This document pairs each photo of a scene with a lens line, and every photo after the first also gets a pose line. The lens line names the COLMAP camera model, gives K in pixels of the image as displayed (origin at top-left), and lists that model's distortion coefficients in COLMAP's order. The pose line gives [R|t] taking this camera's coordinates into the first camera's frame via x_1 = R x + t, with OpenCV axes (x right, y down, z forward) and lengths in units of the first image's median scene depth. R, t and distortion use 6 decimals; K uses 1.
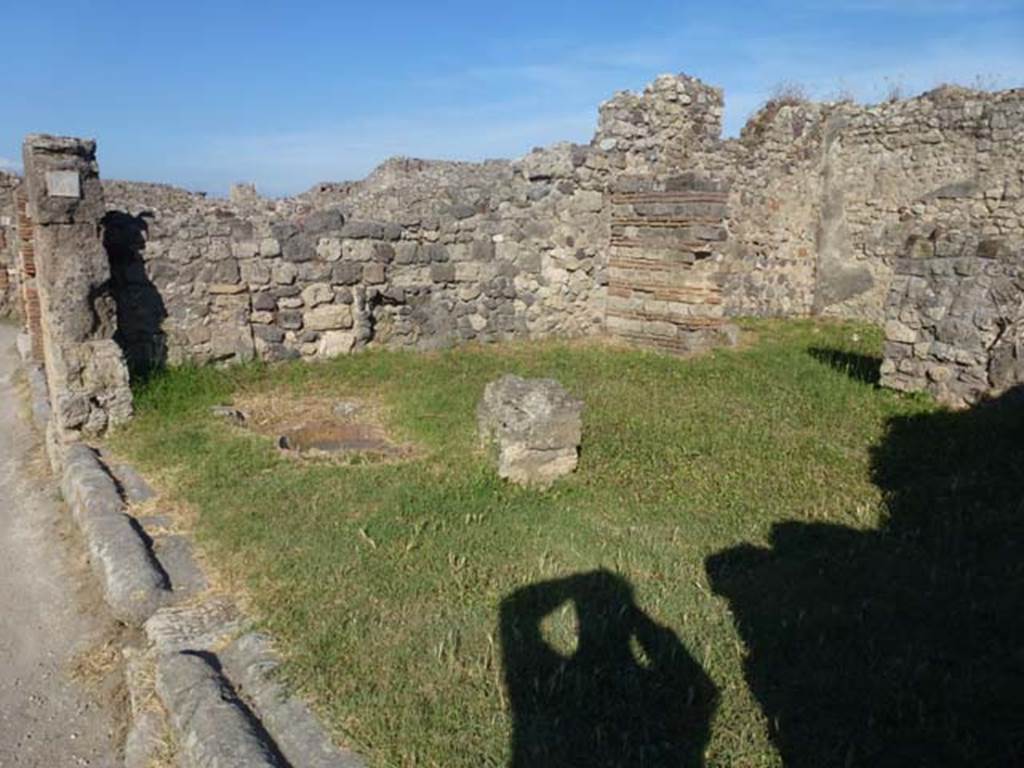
lens RADIAL K [[734.2, 0, 513.5], [0, 734.2, 386.6], [0, 0, 1]] dist [-0.051207, 0.013371]
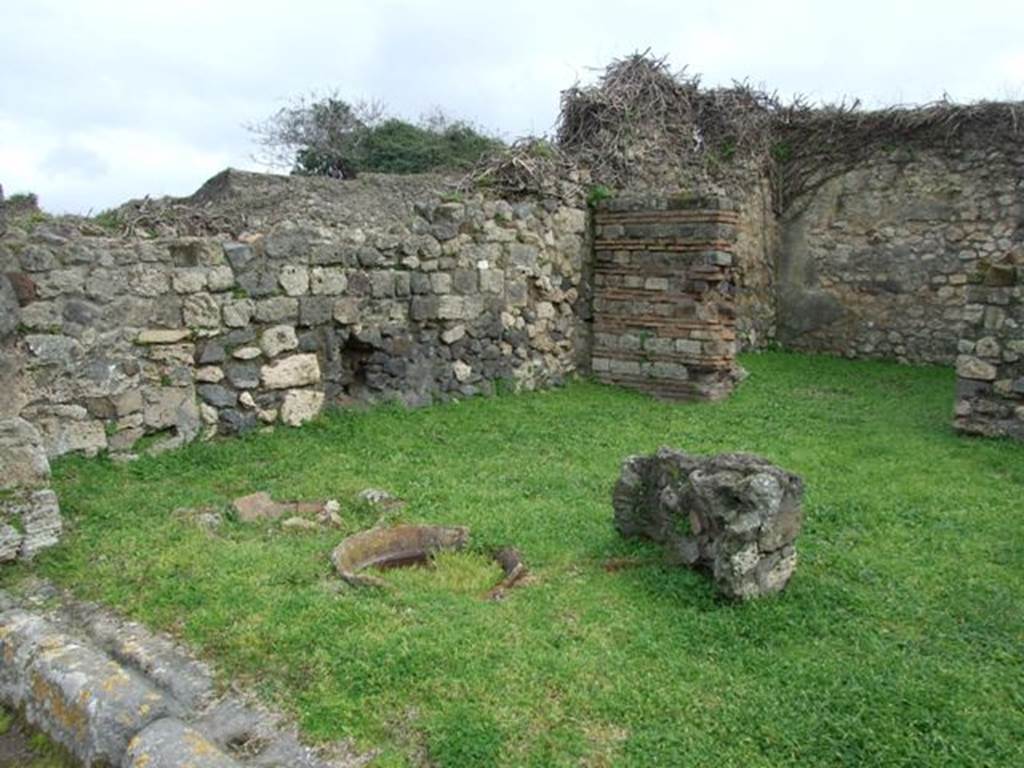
lens RADIAL K [[819.3, 0, 510.2], [0, 819.3, 381.8], [0, 0, 1]] dist [-0.059085, 0.042662]
pose [[0.976174, -0.033143, 0.214441, -0.192560], [0.045949, 0.997428, -0.055009, -0.025228], [-0.212066, 0.063552, 0.975187, 0.130779]]
